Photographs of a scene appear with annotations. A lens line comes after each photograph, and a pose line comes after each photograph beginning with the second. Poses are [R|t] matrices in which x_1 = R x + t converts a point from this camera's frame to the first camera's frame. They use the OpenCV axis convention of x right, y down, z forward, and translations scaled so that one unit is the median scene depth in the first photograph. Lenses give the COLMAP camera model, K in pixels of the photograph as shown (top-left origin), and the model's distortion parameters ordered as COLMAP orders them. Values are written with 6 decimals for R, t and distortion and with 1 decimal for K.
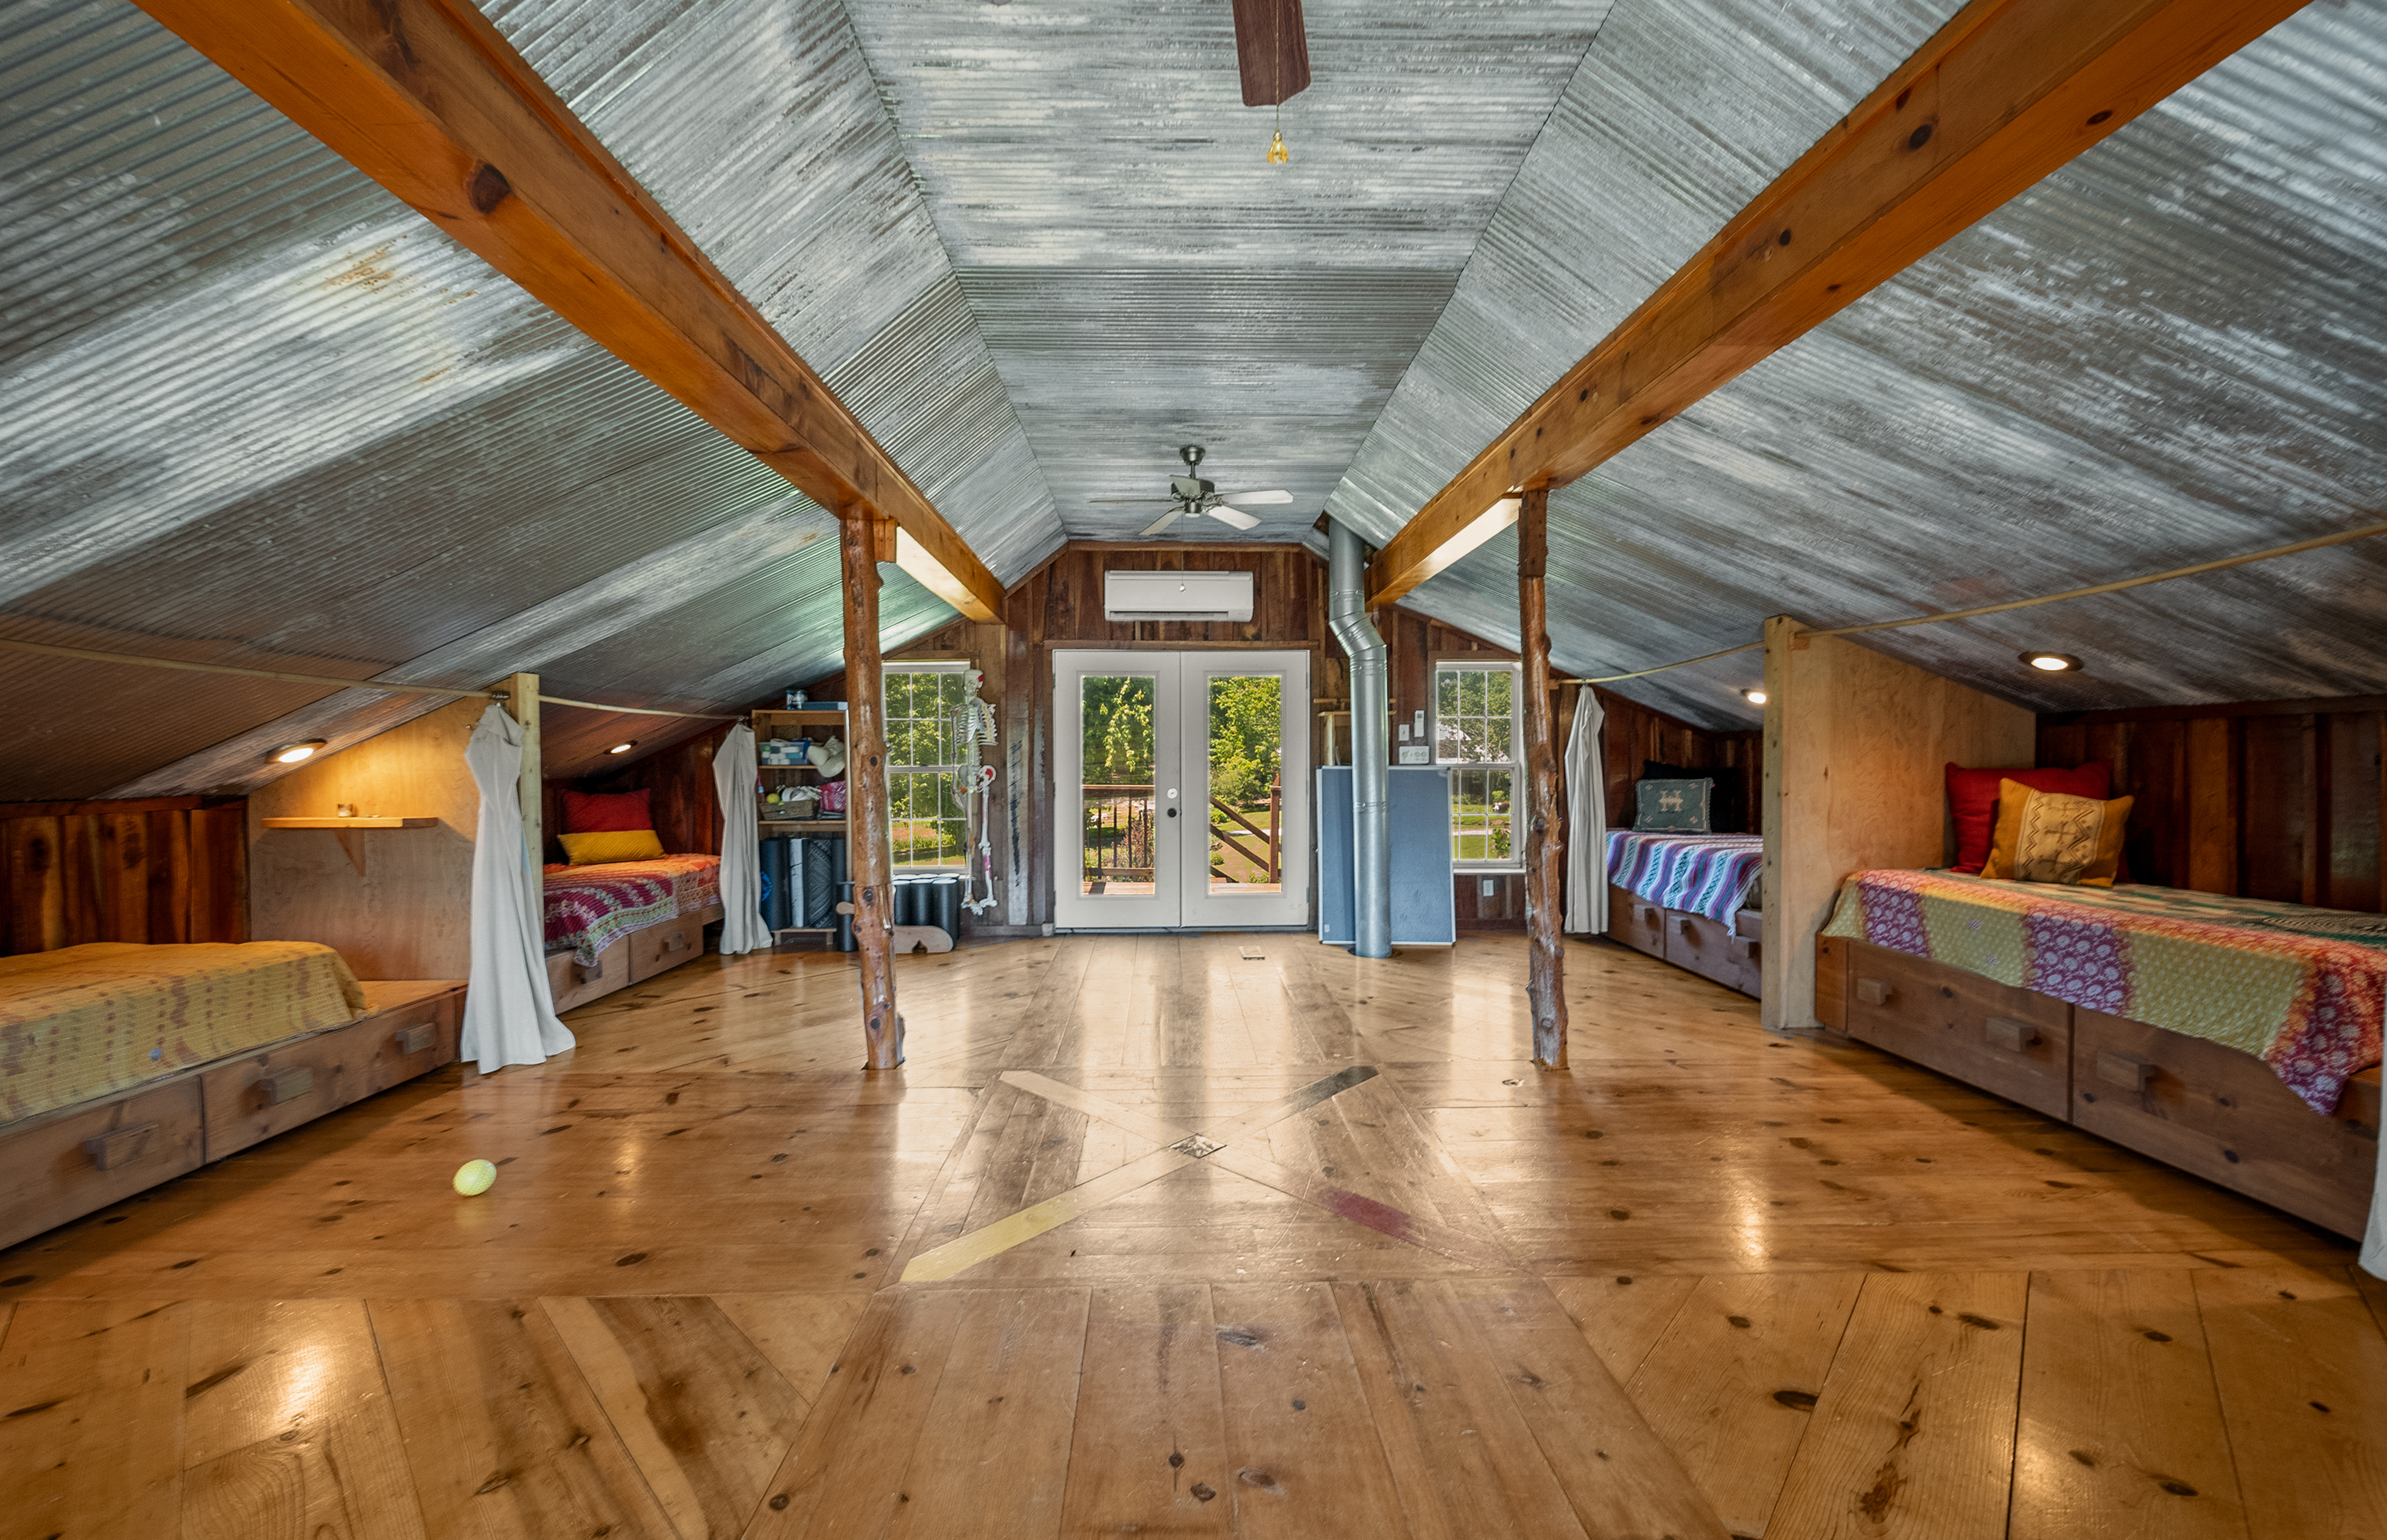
lens RADIAL K [[930.4, 0, 1182.2], [0, 930.4, 773.9], [0, 0, 1]] dist [-0.002496, -0.000657]
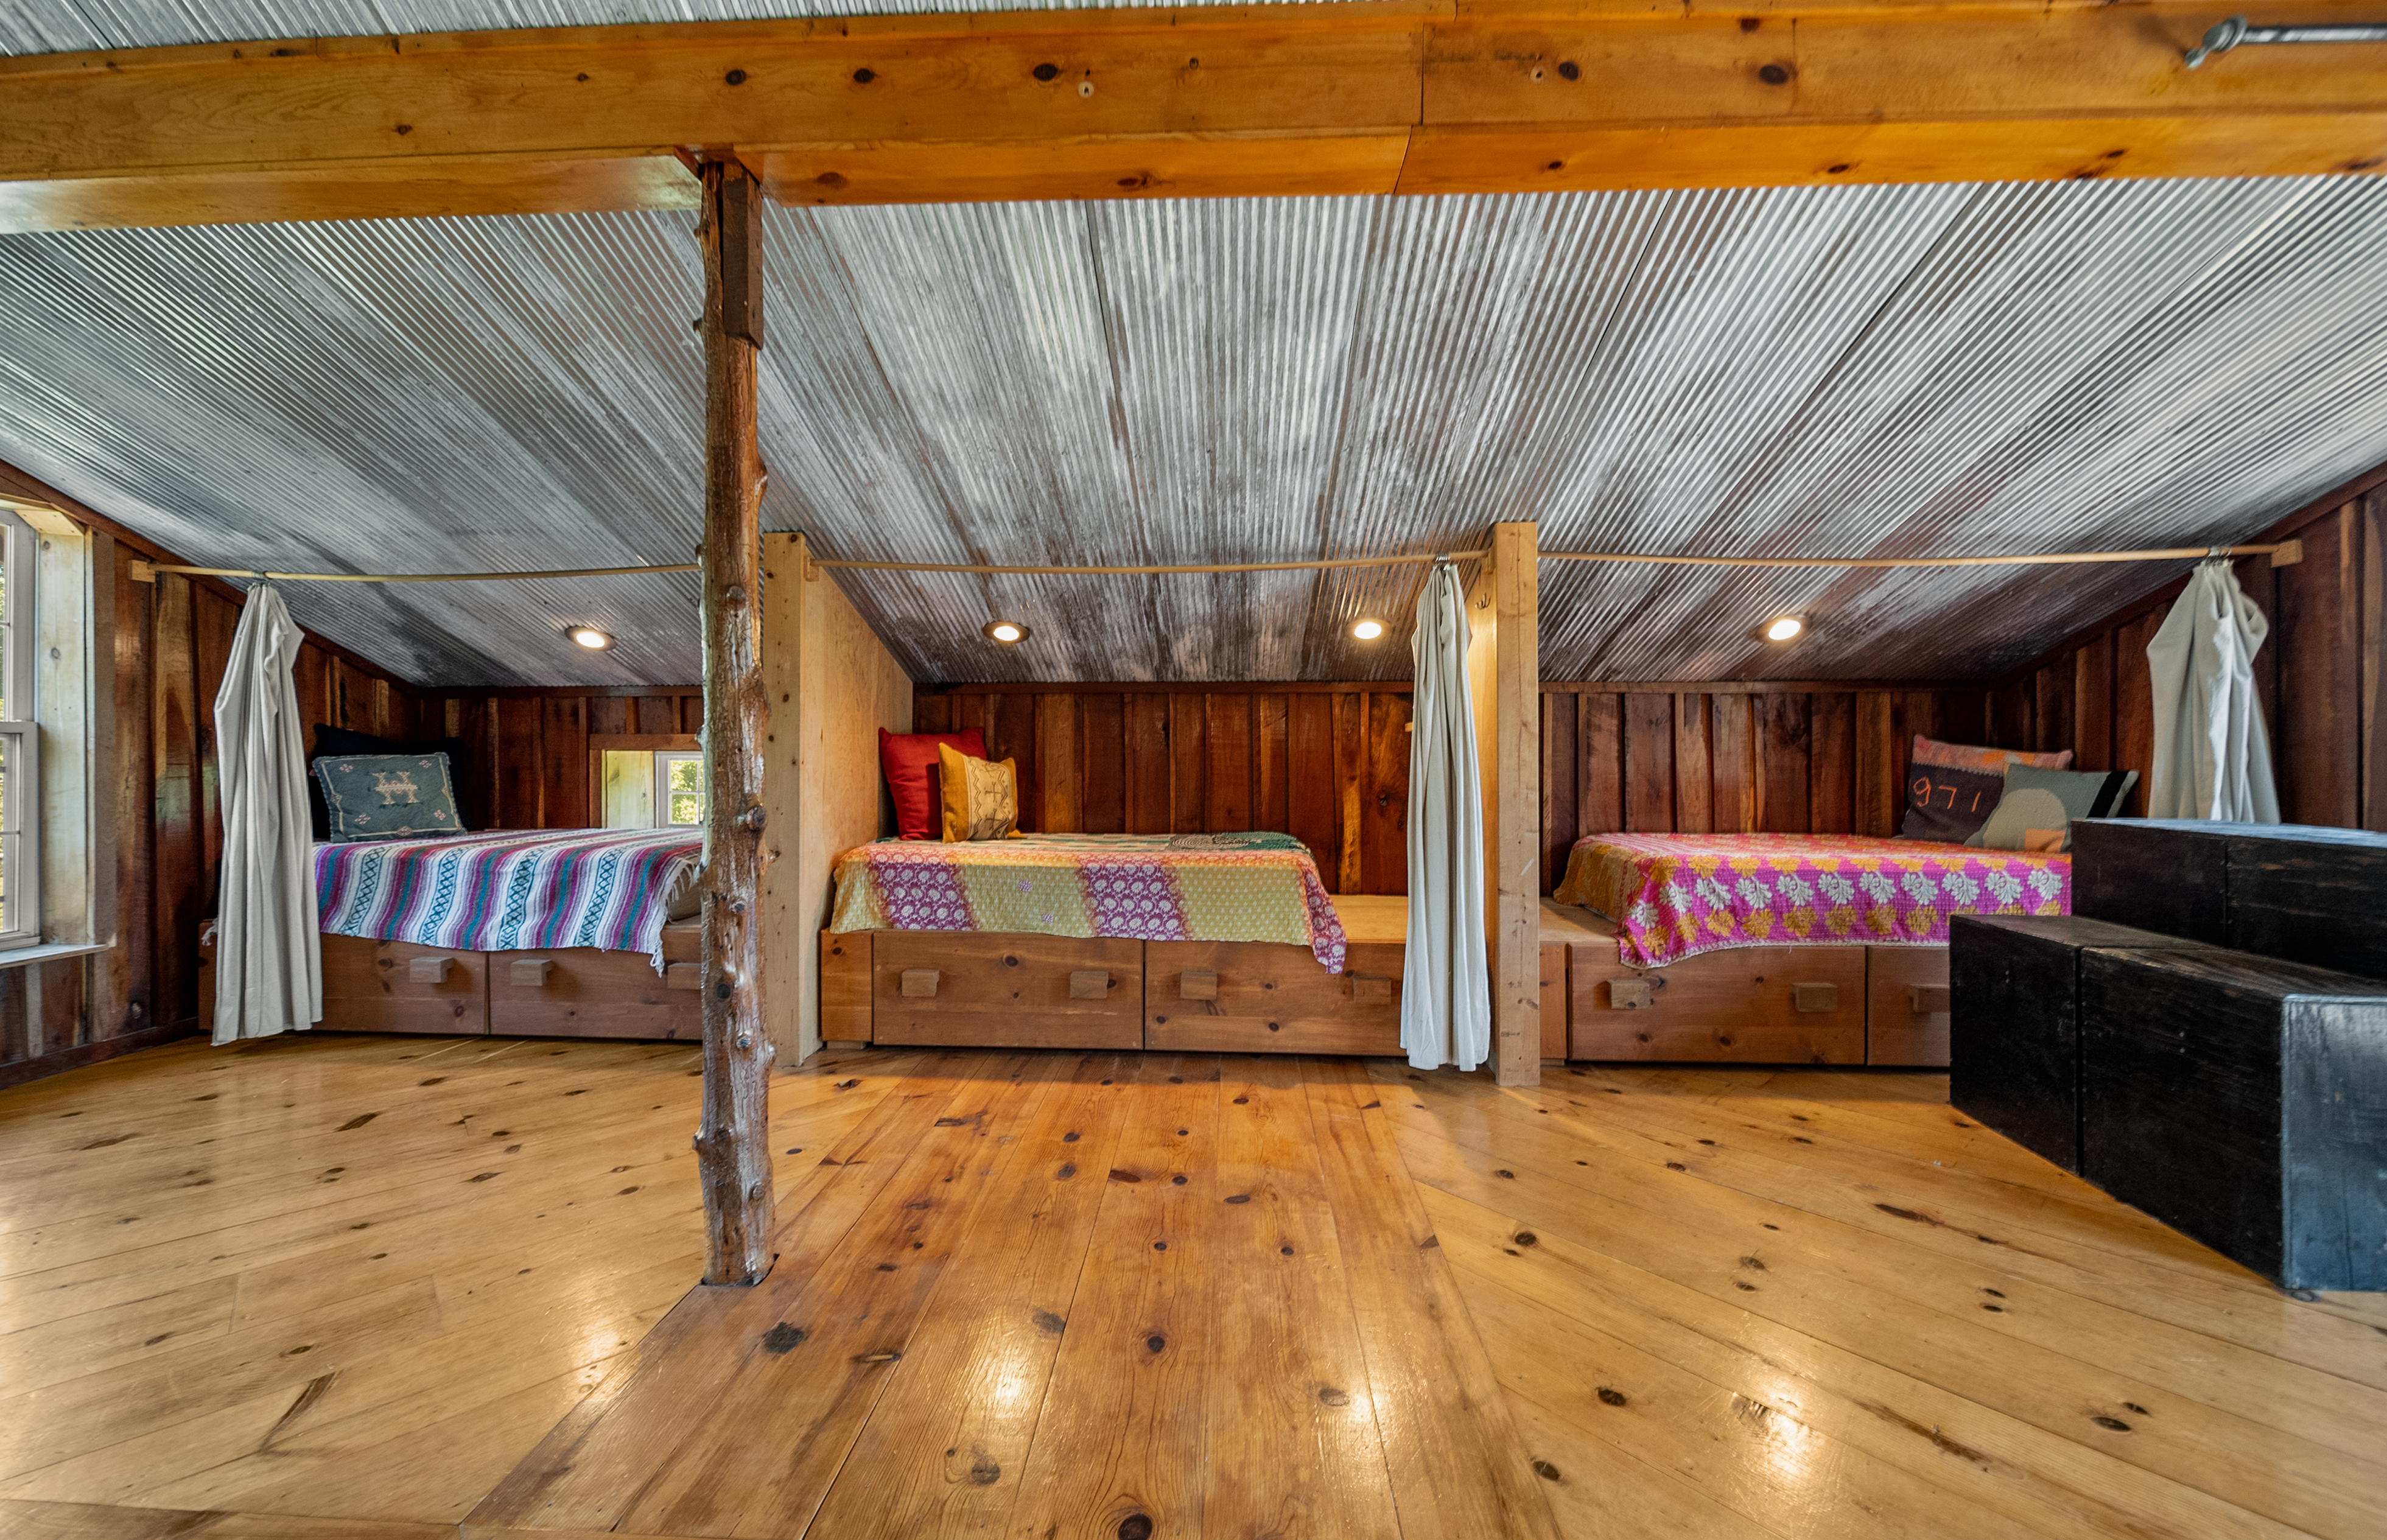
lens RADIAL K [[930.4, 0, 1189.4], [0, 930.4, 747.9], [0, 0, 1]] dist [-0.002496, -0.000657]
pose [[0.080633, 0.002862, 0.996740, -0.117155], [0.013427, 0.999902, -0.003958, 0.019294], [-0.996653, 0.013702, 0.080587, 0.693924]]
